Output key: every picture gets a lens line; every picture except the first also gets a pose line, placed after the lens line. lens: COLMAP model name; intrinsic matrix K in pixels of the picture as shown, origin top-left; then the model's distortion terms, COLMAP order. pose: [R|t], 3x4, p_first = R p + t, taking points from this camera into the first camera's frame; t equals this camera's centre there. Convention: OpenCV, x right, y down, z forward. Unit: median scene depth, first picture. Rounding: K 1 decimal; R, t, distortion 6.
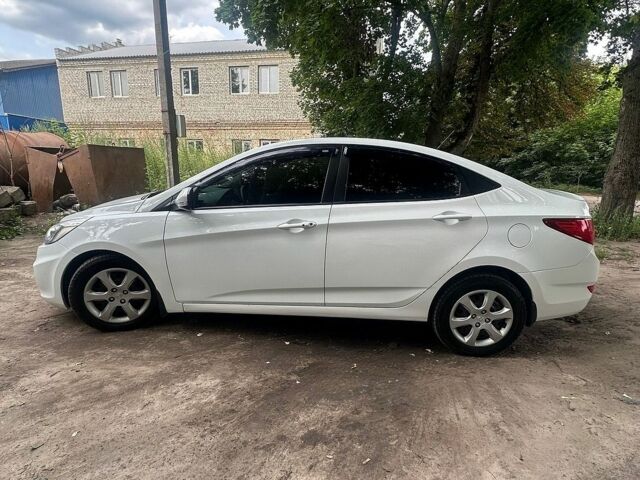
lens RADIAL K [[337.4, 0, 320.0], [0, 337.4, 240.0], [0, 0, 1]] dist [-0.001718, -0.000367]
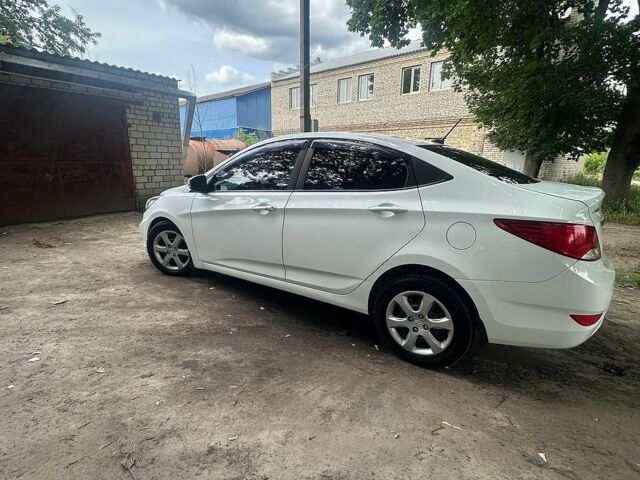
lens RADIAL K [[337.4, 0, 320.0], [0, 337.4, 240.0], [0, 0, 1]] dist [-0.001718, -0.000367]
pose [[0.862538, 0.109096, -0.494092, 0.678496], [-0.109935, 0.993559, 0.027464, 0.013384], [0.493906, 0.030629, 0.868976, 0.068601]]
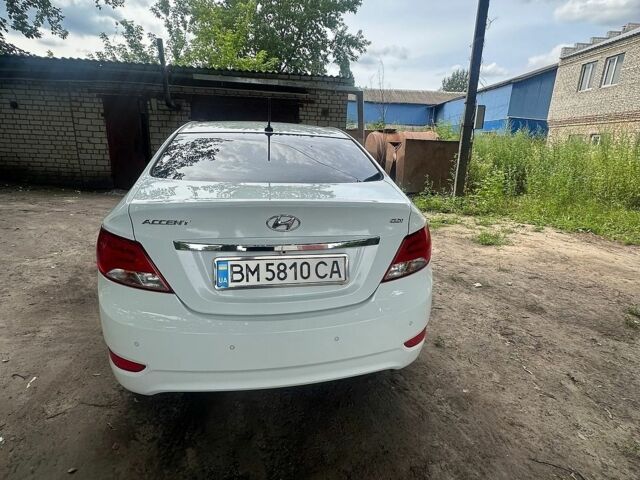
lens RADIAL K [[337.4, 0, 320.0], [0, 337.4, 240.0], [0, 0, 1]] dist [-0.001718, -0.000367]
pose [[0.244716, 0.250734, -0.936614, 1.449160], [-0.249170, 0.949806, 0.189163, -0.243268], [0.937032, 0.187085, 0.294908, 1.158594]]
